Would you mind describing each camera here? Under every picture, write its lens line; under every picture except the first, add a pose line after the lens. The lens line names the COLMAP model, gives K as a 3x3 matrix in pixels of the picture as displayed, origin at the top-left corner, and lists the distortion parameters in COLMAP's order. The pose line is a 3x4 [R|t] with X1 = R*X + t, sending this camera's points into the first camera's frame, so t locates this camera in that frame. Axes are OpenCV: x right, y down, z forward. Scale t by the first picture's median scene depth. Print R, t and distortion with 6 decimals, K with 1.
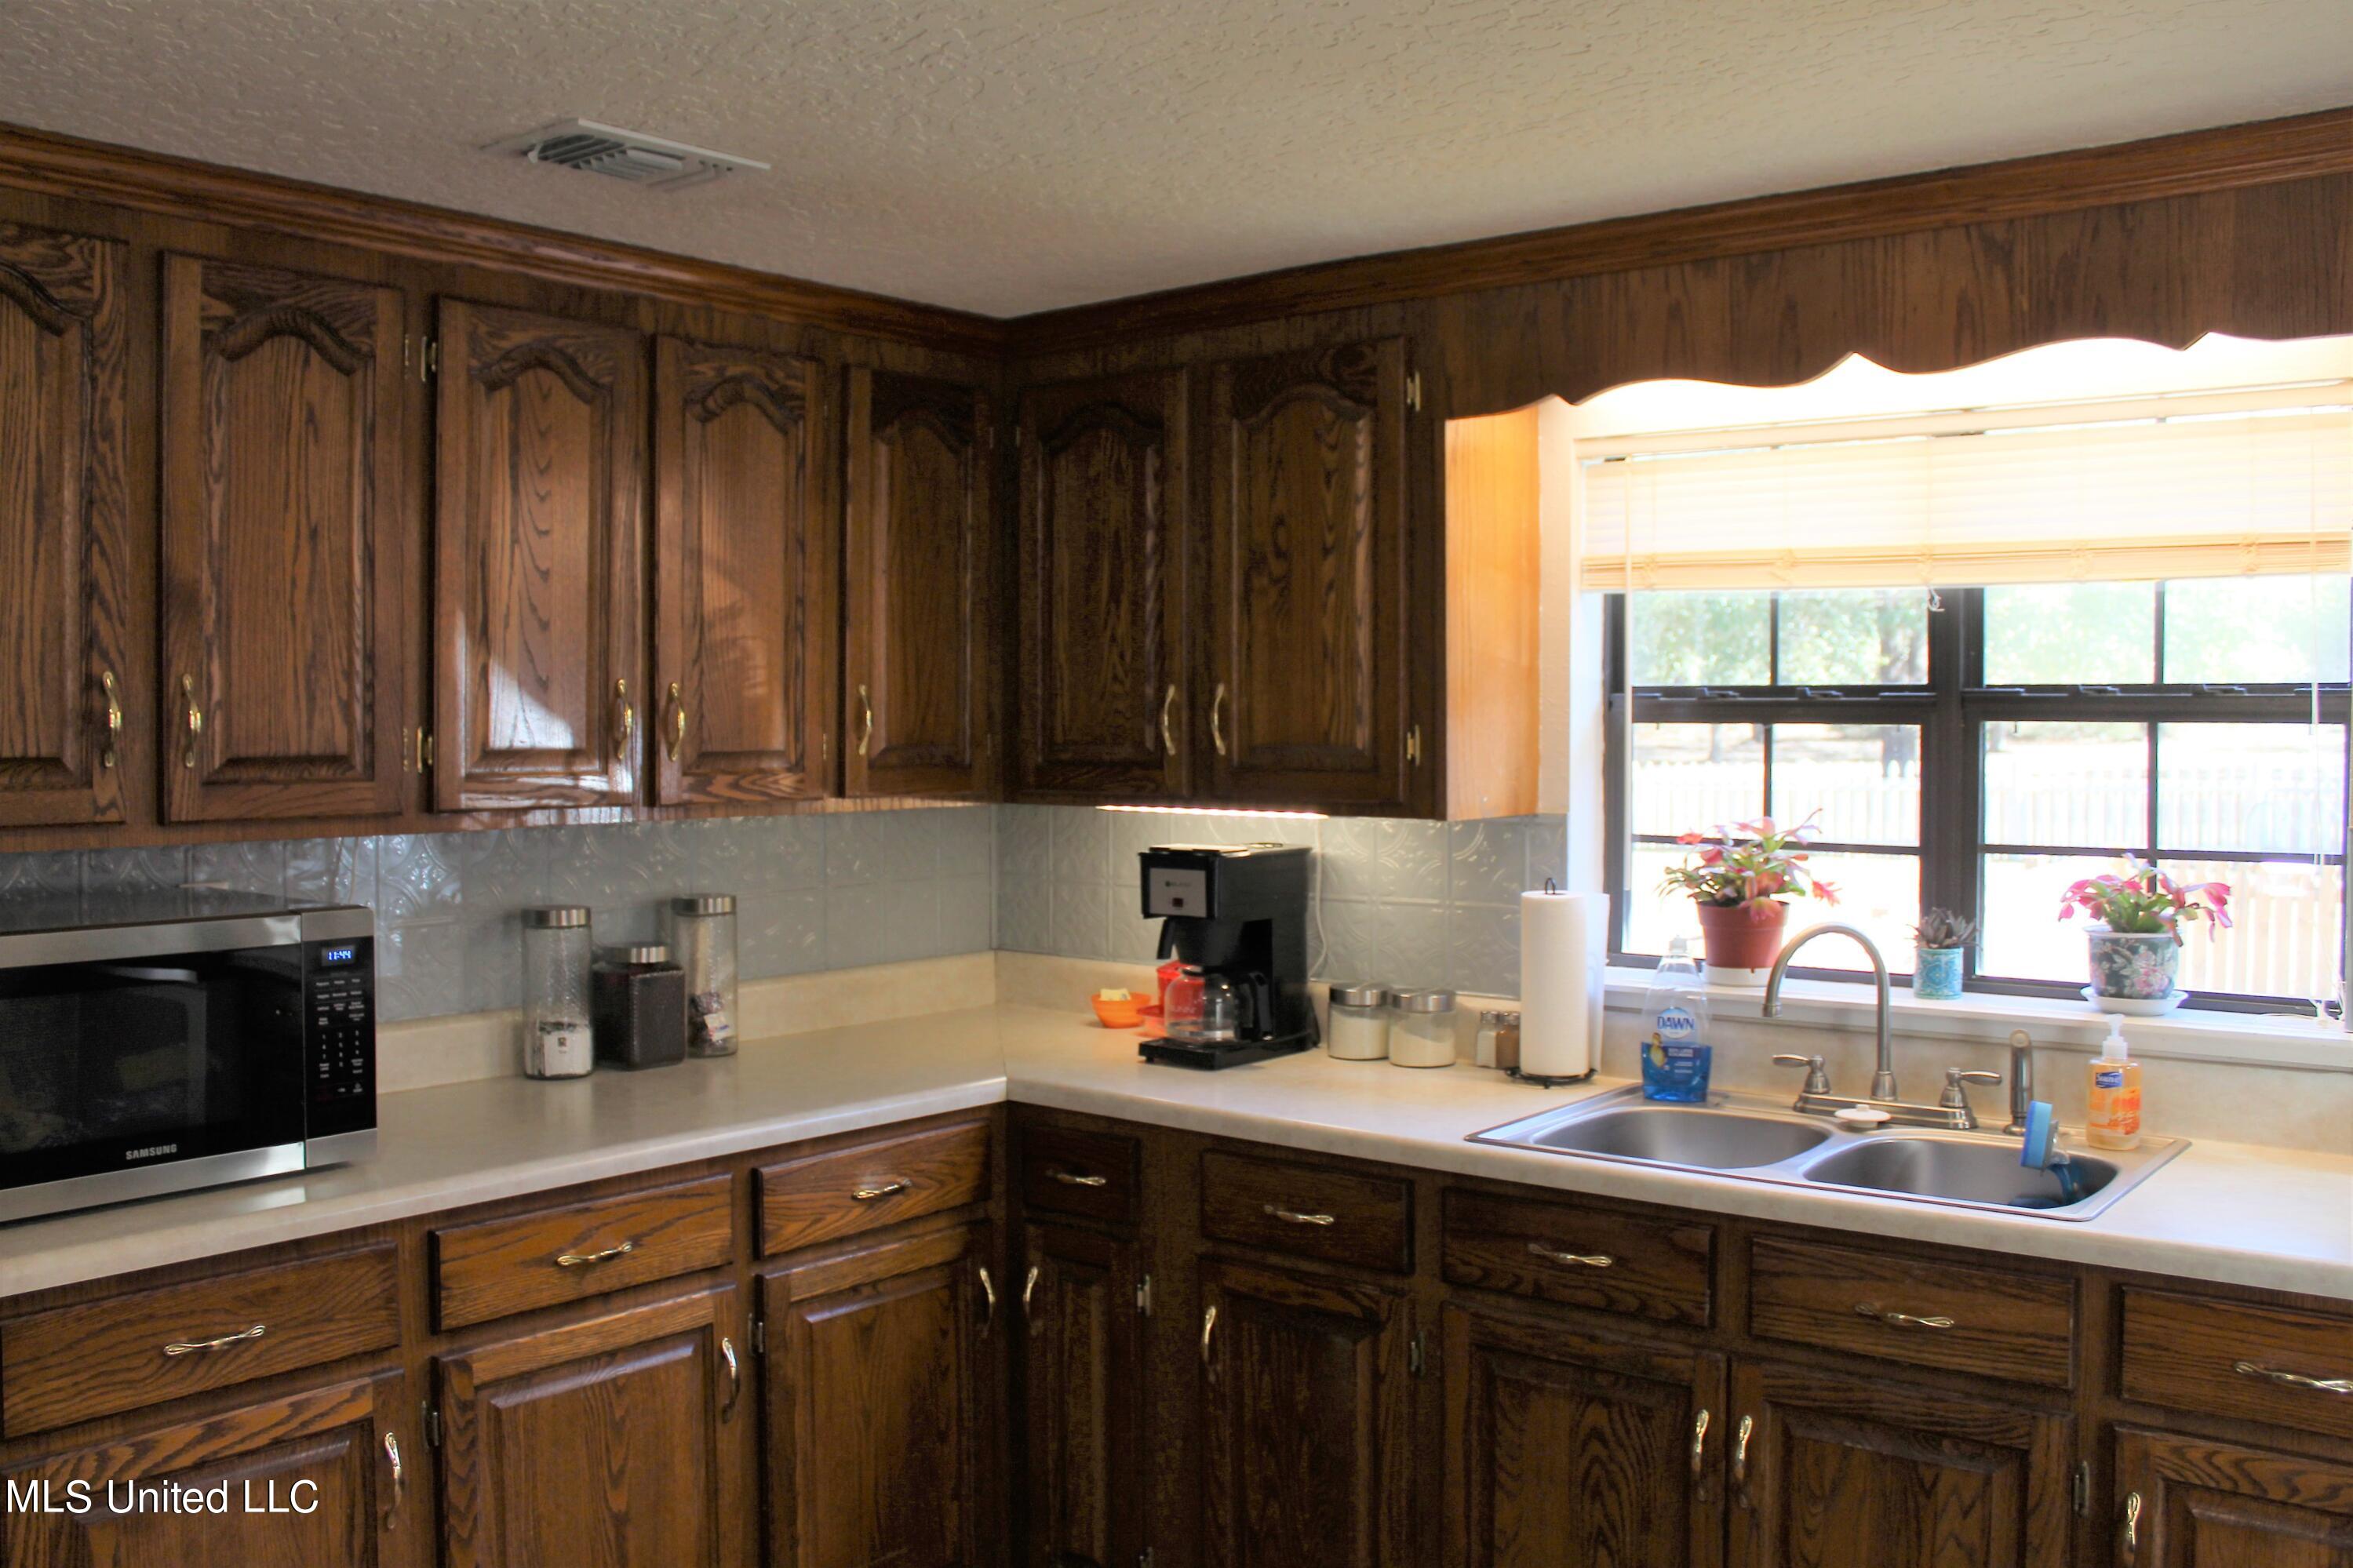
lens RADIAL K [[2145.0, 0, 1176.5], [0, 2145.0, 784.0], [0, 0, 1]] dist [-0.163097, 0.147394]
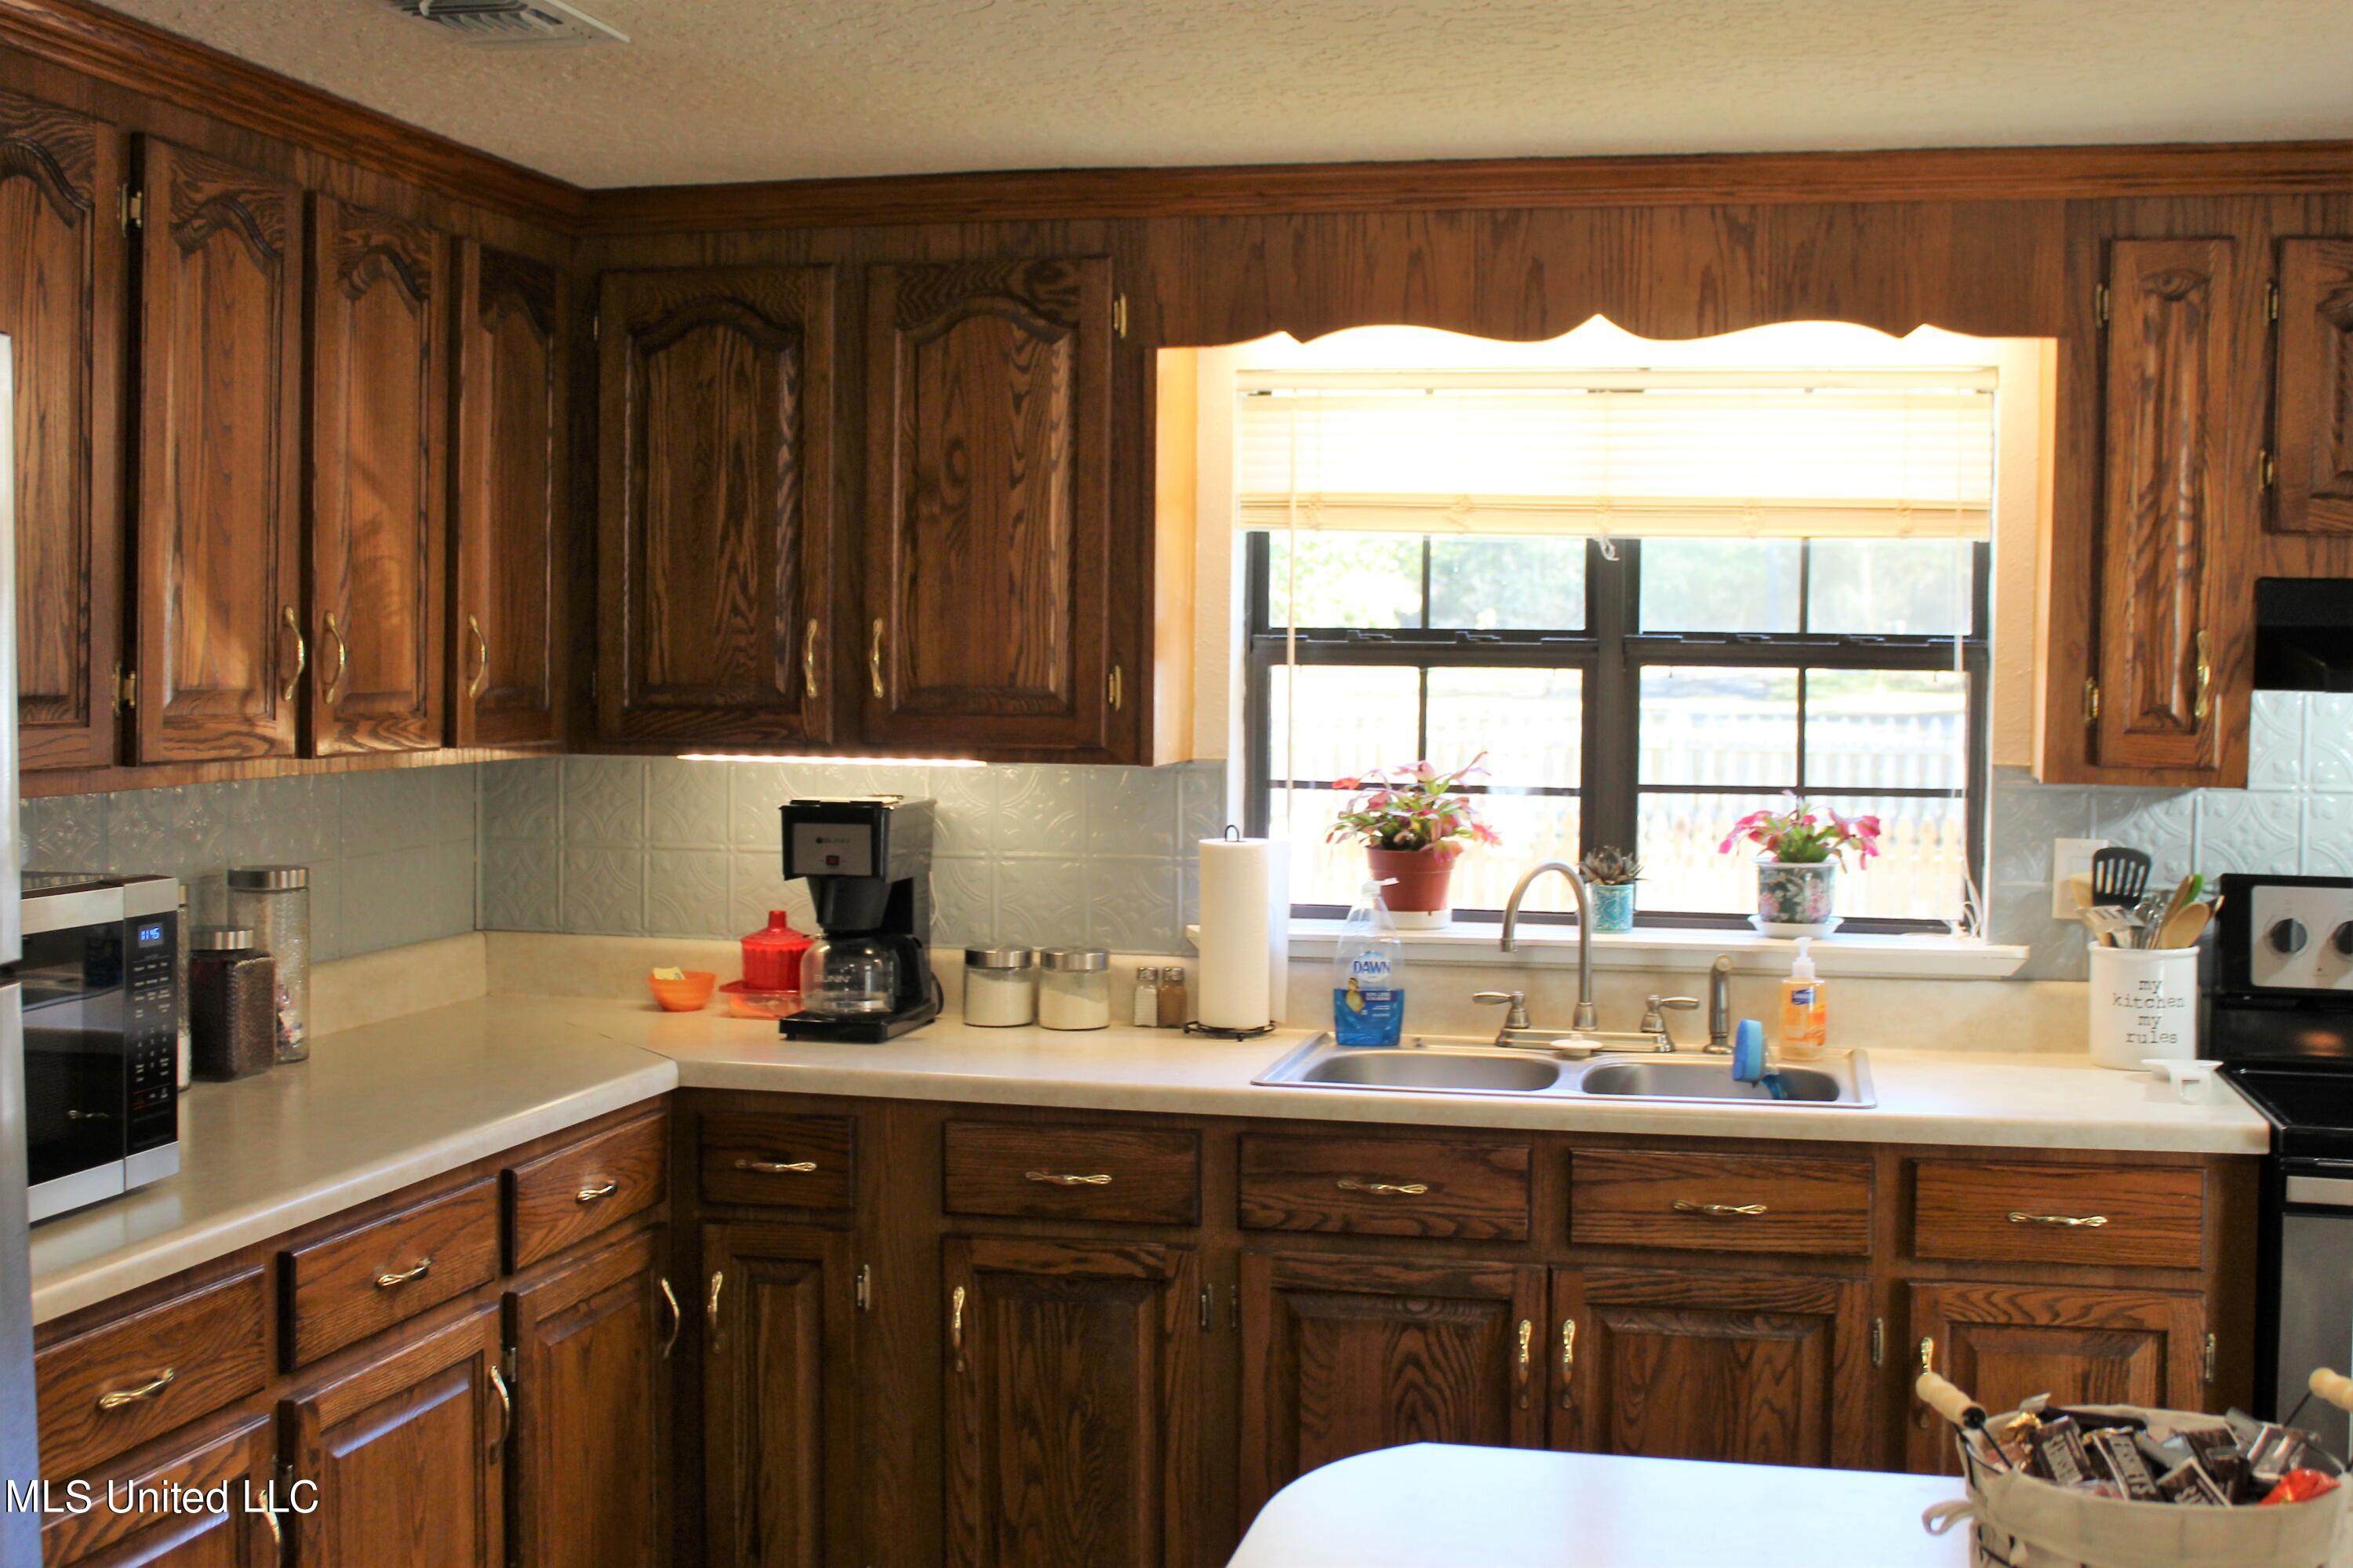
lens RADIAL K [[2929.9, 0, 1176.4], [0, 2929.9, 793.4], [0, 0, 1]] dist [-0.119406, 0.084545]
pose [[0.886561, -0.012412, 0.462446, -0.504519], [0.004595, 0.999827, 0.018026, 0.006068], [-0.462590, -0.013856, 0.886464, -0.184063]]
